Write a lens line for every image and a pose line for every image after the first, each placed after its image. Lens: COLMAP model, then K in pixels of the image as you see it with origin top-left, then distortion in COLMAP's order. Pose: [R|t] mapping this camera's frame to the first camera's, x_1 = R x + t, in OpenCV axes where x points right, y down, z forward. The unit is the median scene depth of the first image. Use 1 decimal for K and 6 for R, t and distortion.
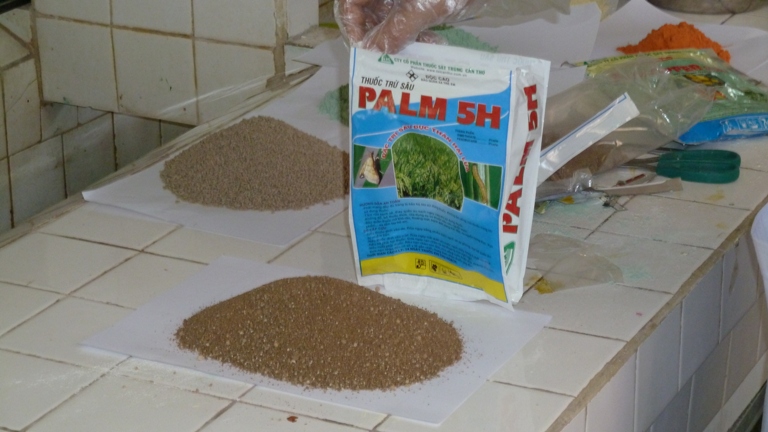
lens RADIAL K [[2220.1, 0, 385.5], [0, 2220.1, 217.0], [0, 0, 1]] dist [0.110502, 0.000000]
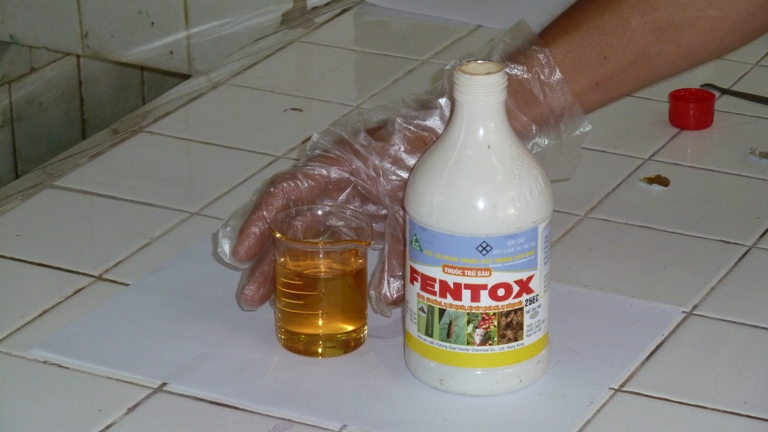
lens RADIAL K [[2562.1, 0, 384.1], [0, 2562.1, 215.7], [0, 0, 1]] dist [0.099920, 0.000000]
pose [[0.999874, 0.002974, -0.015574, -0.006182], [-0.002495, 0.999526, 0.030687, -0.021309], [0.015658, -0.030645, 0.999408, 0.149921]]
